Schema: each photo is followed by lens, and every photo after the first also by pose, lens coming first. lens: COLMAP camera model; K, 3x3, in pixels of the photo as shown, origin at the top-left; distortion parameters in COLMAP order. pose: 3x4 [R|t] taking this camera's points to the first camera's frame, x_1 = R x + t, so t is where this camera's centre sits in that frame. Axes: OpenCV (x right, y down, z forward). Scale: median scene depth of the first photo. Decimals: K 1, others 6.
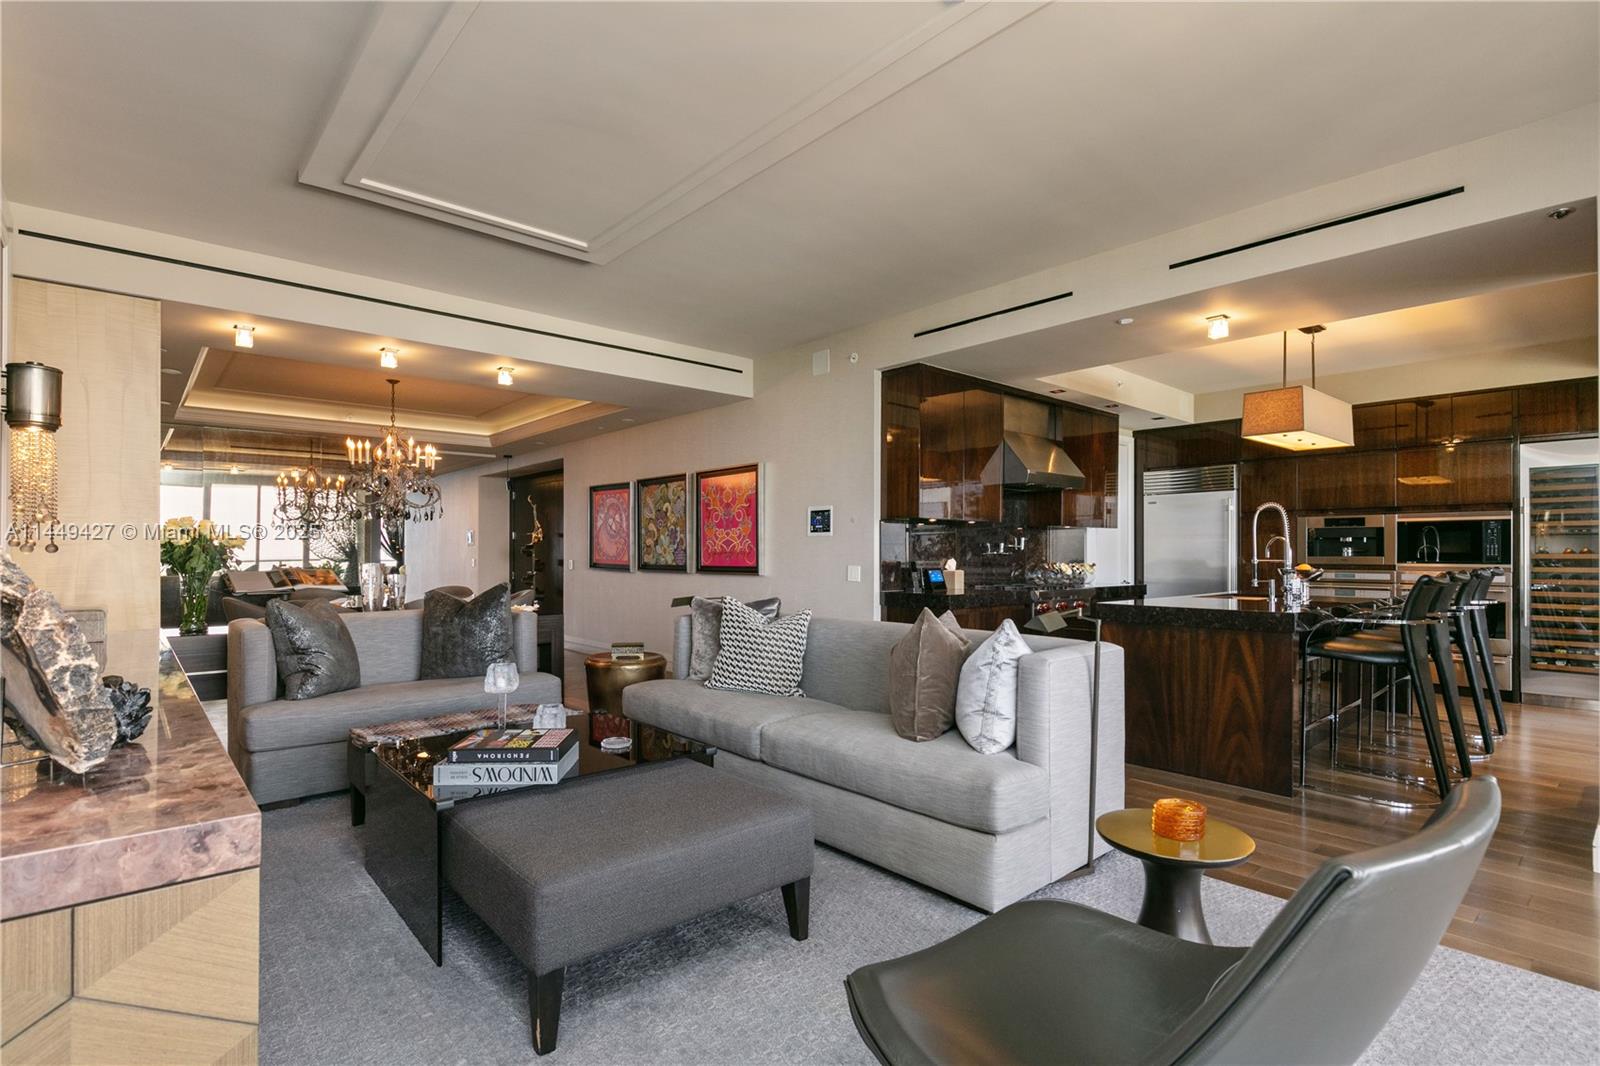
lens RADIAL K [[767.1, 0, 800.8], [0, 767.1, 556.3], [0, 0, 1]] dist [-0.003737, 0.000108]
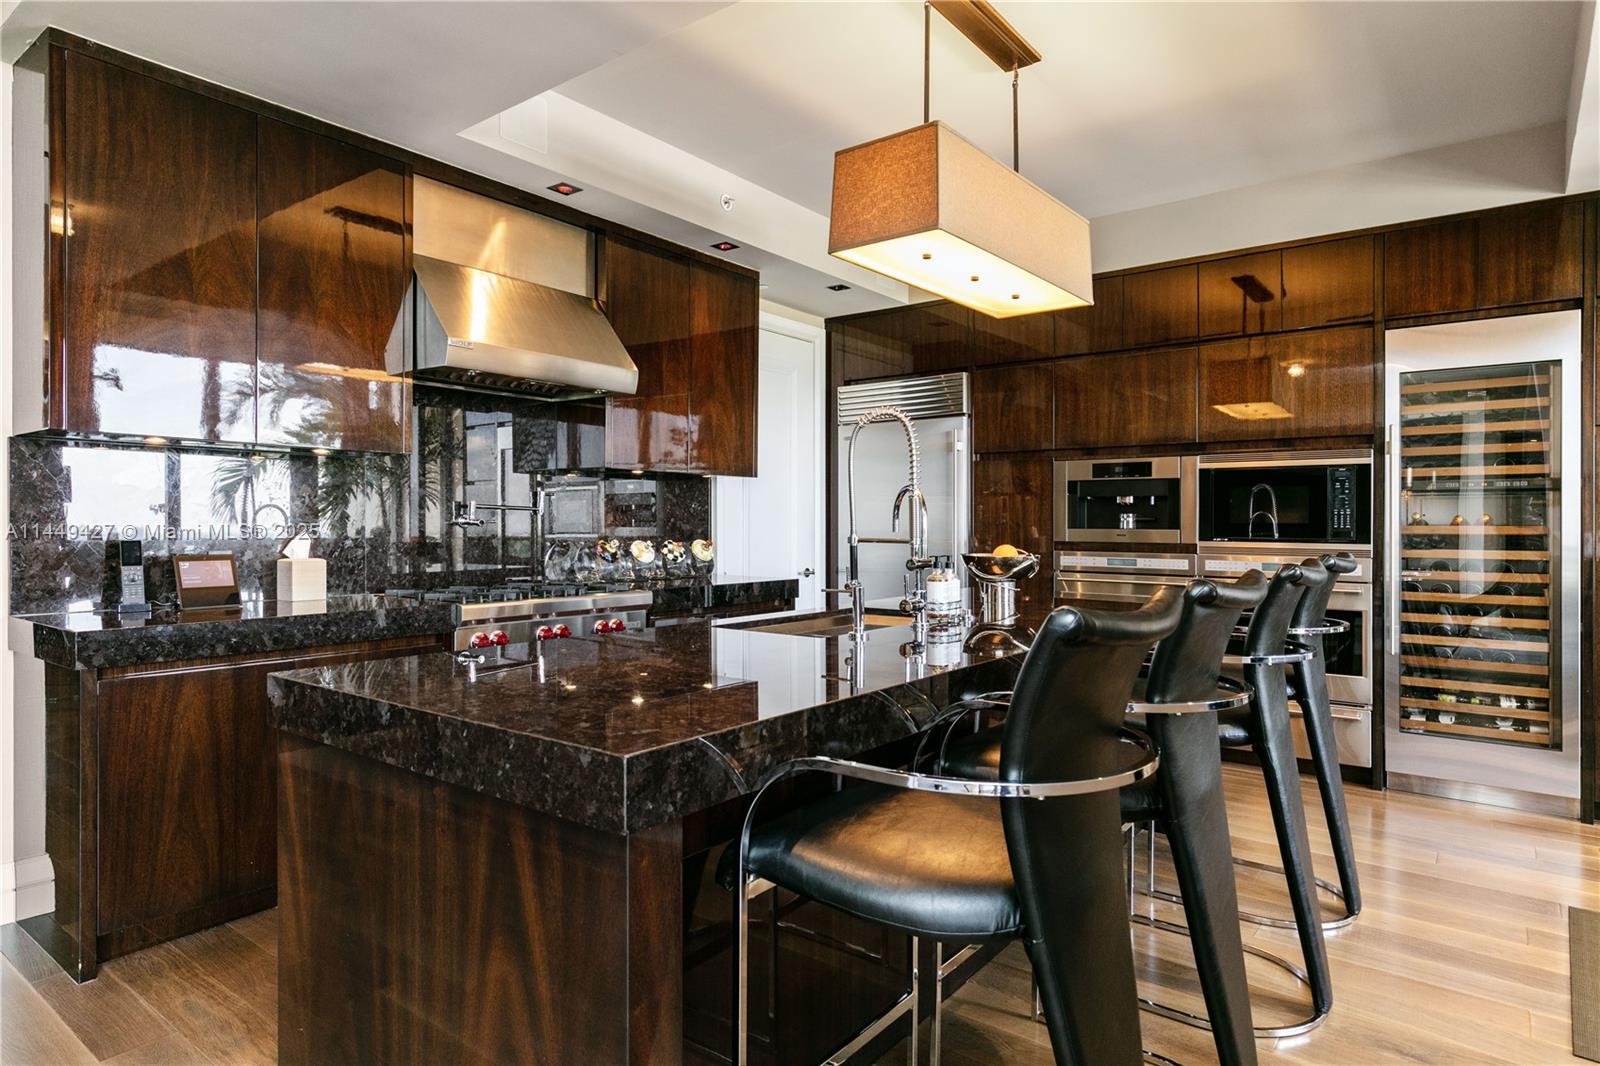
lens RADIAL K [[912.1, 0, 792.7], [0, 912.1, 533.9], [0, 0, 1]] dist [0.000287, -0.000731]
pose [[0.983268, 0.000382, 0.182162, 0.369320], [-0.001741, 0.999972, 0.007301, -0.001020], [-0.182154, -0.007496, 0.983241, 0.397248]]
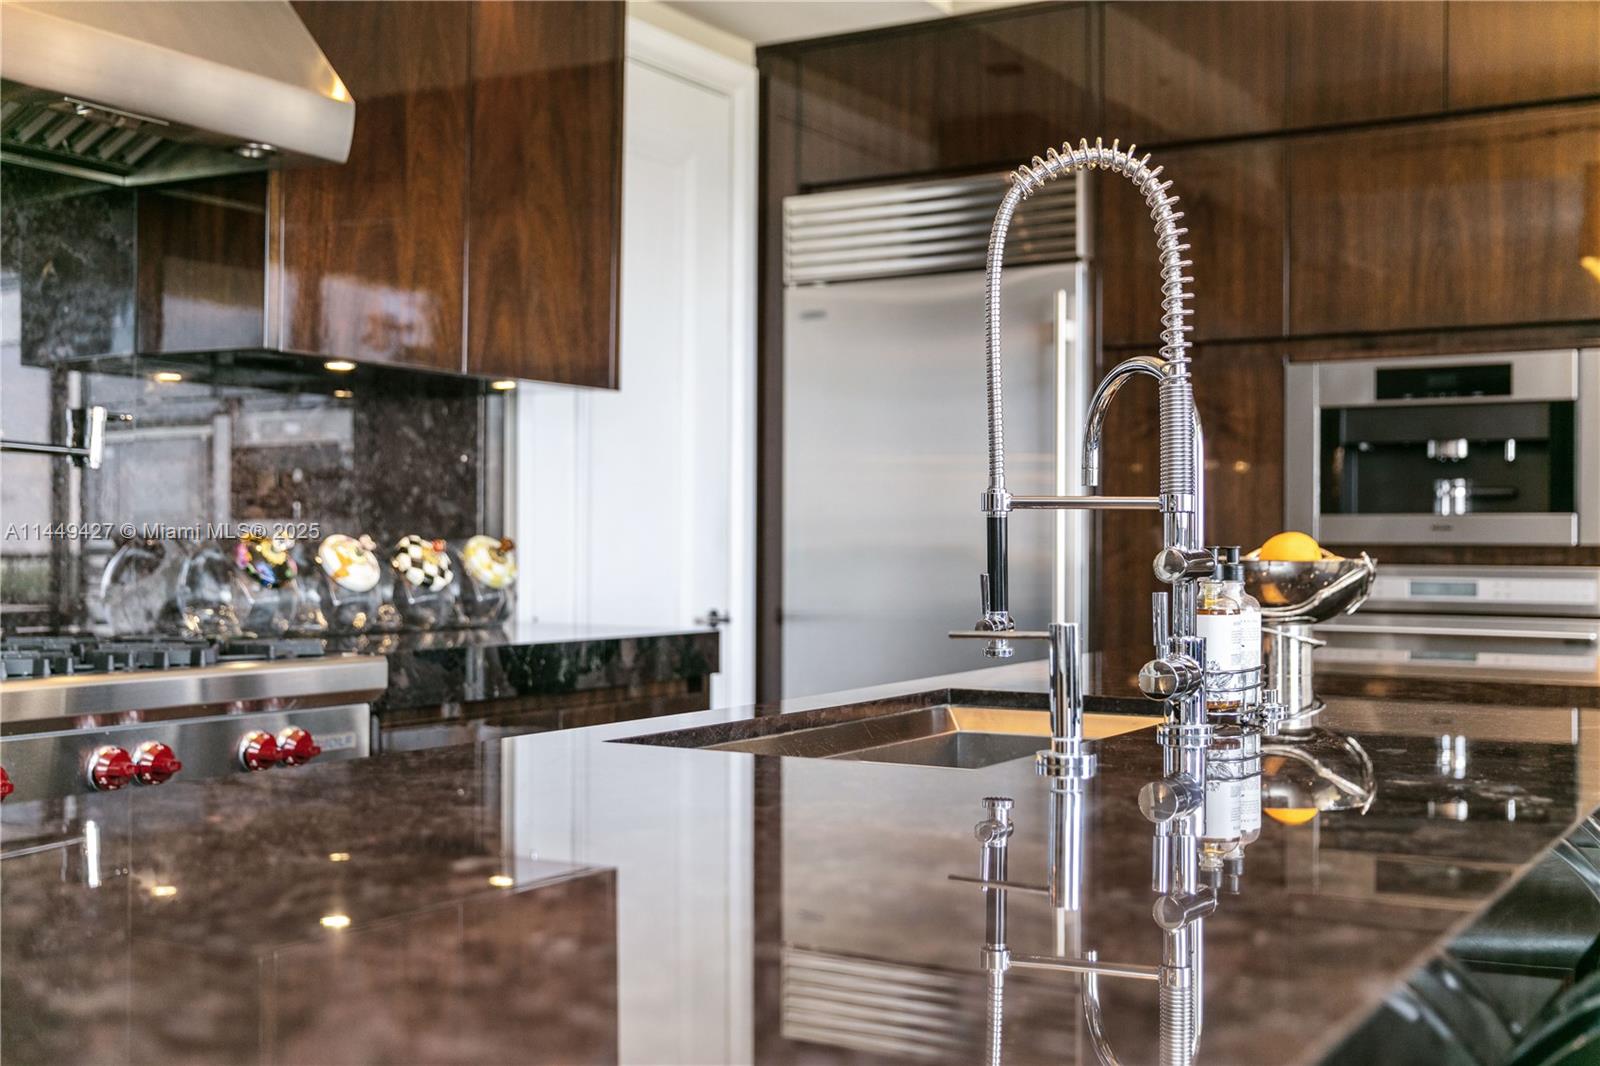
lens RADIAL K [[1821.6, 0, 813.9], [0, 1821.6, 527.1], [0, 0, 1]] dist [-0.006005, 0.000000]
pose [[0.954751, 0.005903, 0.297347, 0.352258], [-0.003432, 0.999955, -0.008831, 0.011553], [-0.297386, 0.007411, 0.954729, 0.516655]]
